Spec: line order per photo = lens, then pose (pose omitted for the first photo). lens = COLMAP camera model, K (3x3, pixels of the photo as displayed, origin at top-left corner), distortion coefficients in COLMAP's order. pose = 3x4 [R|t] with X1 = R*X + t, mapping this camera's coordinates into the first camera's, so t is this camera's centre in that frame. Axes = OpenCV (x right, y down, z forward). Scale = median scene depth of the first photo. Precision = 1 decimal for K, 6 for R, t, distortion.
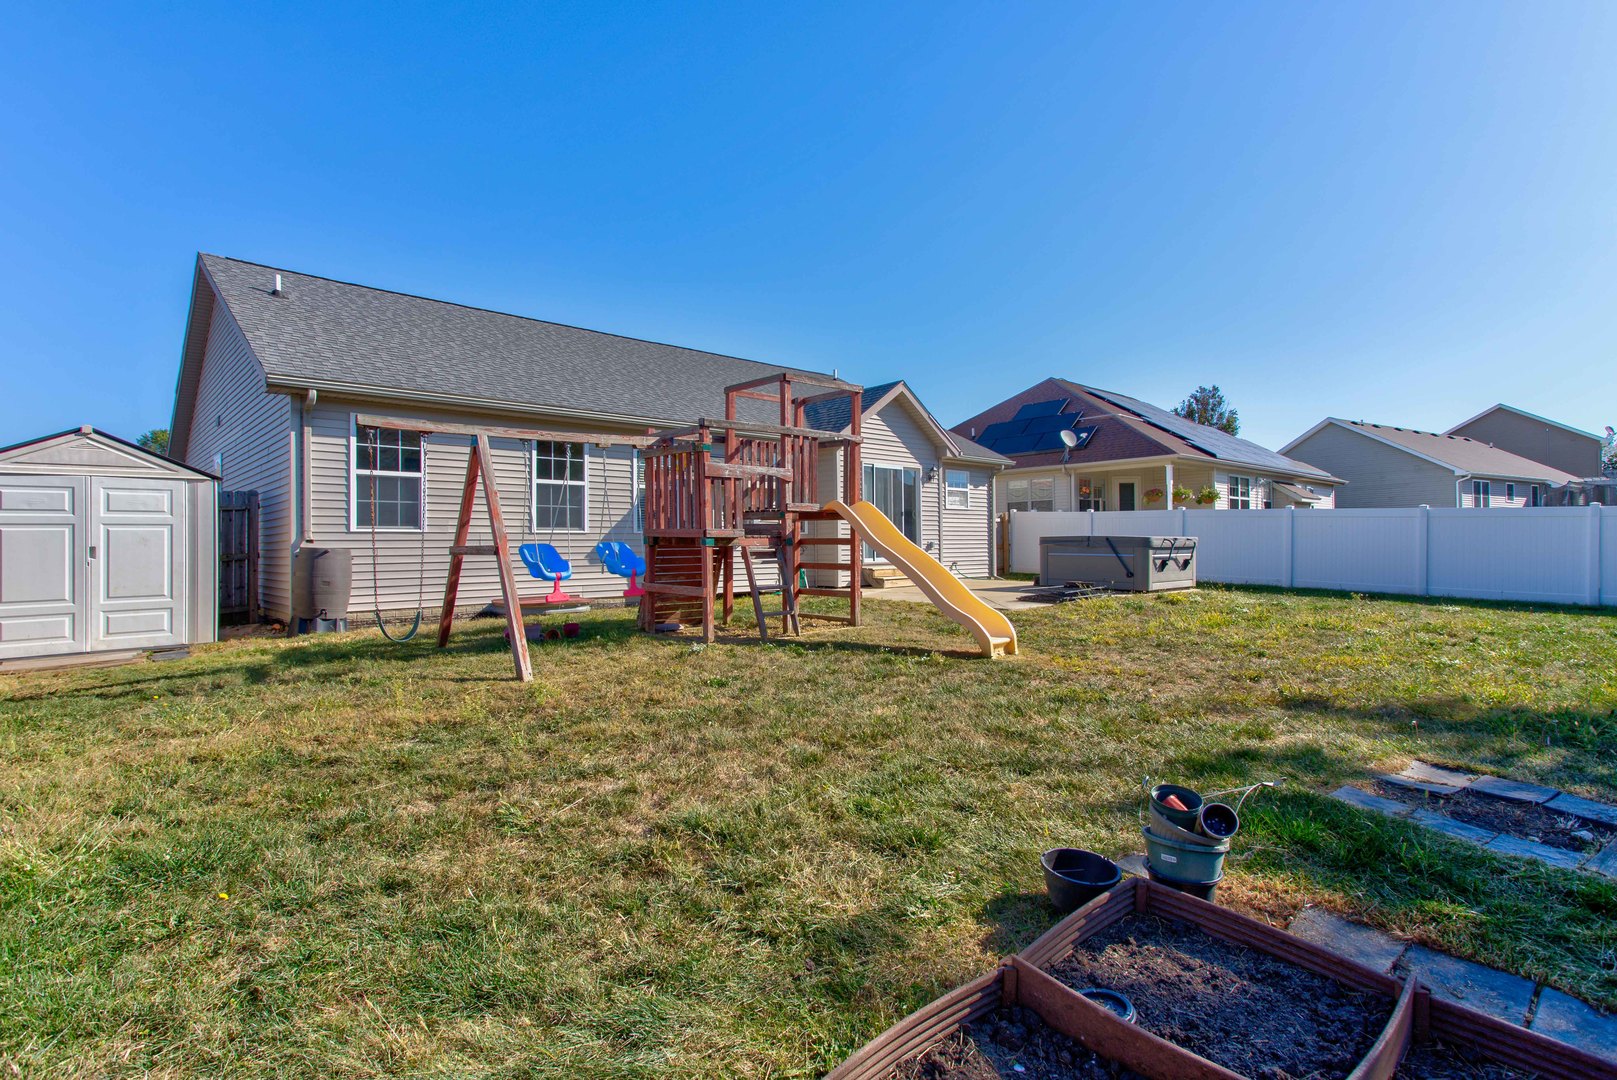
lens RADIAL K [[764.9, 0, 808.5], [0, 764.9, 540.0], [0, 0, 1]] dist [0.019988, 0.000259]
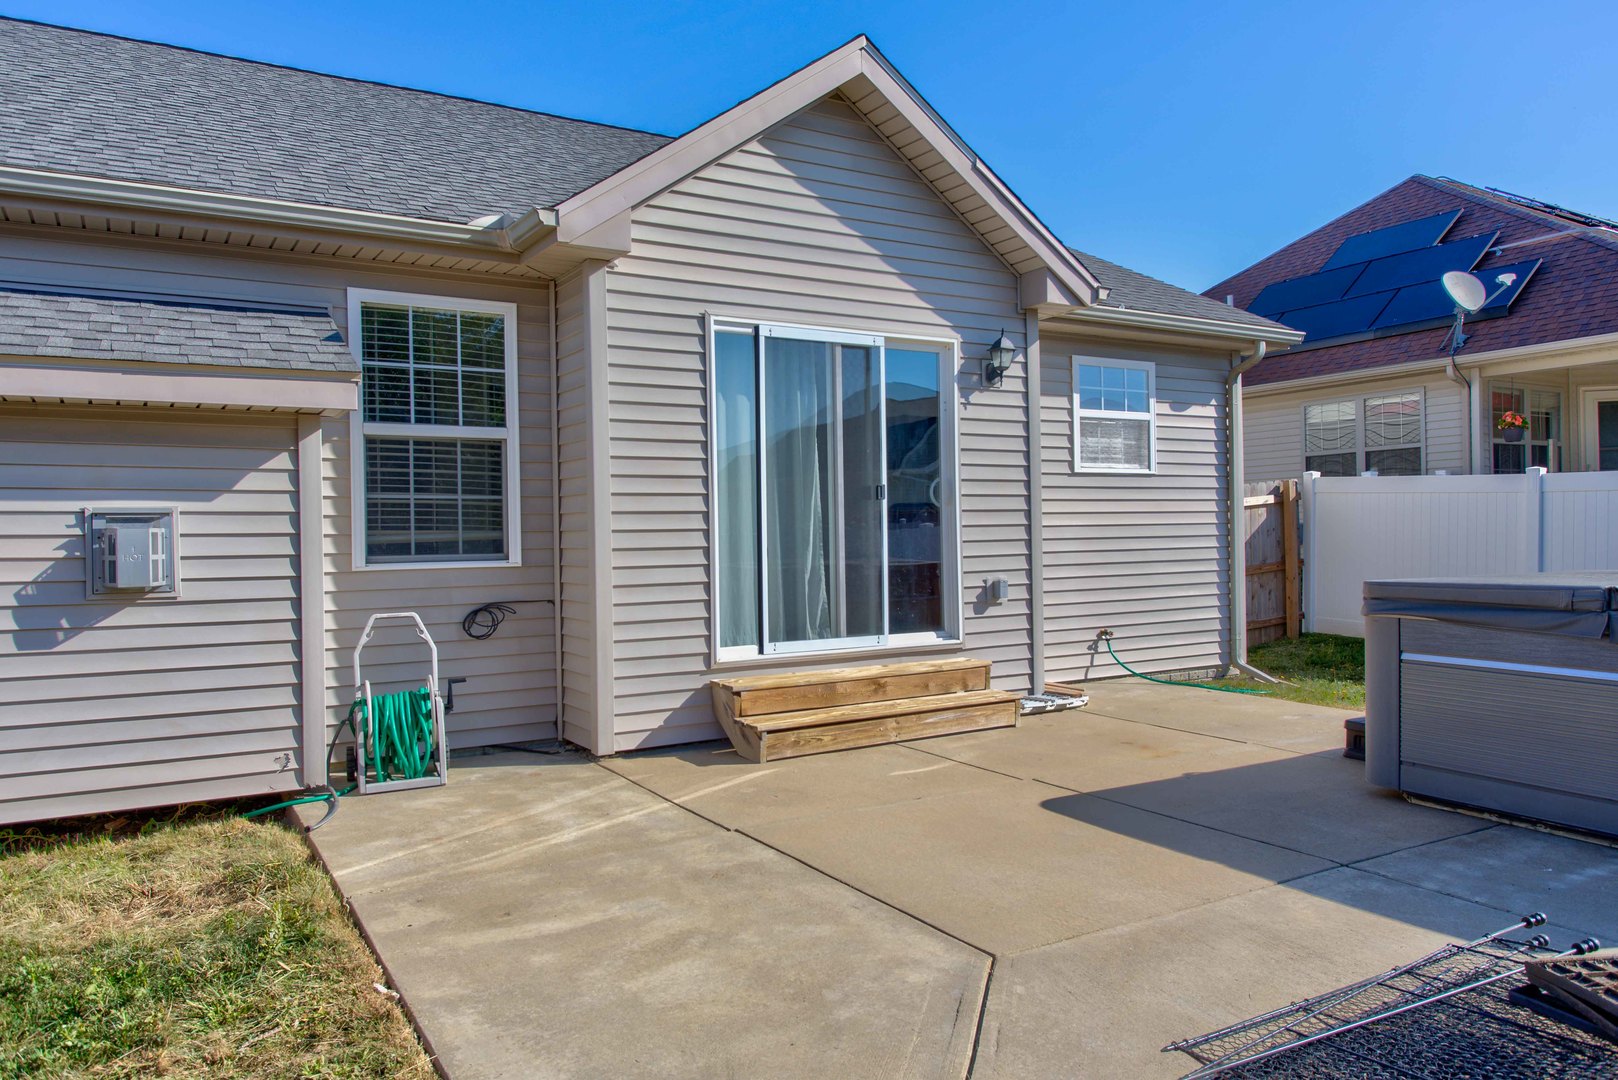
lens RADIAL K [[1094.5, 0, 809.0], [0, 1094.5, 540.0], [0, 0, 1]] dist [-0.000060, -0.000886]
pose [[0.979894, -0.004917, -0.199460, 0.151010], [0.008178, 0.999846, 0.015528, -0.018618], [0.199353, -0.016847, 0.979783, 0.475306]]
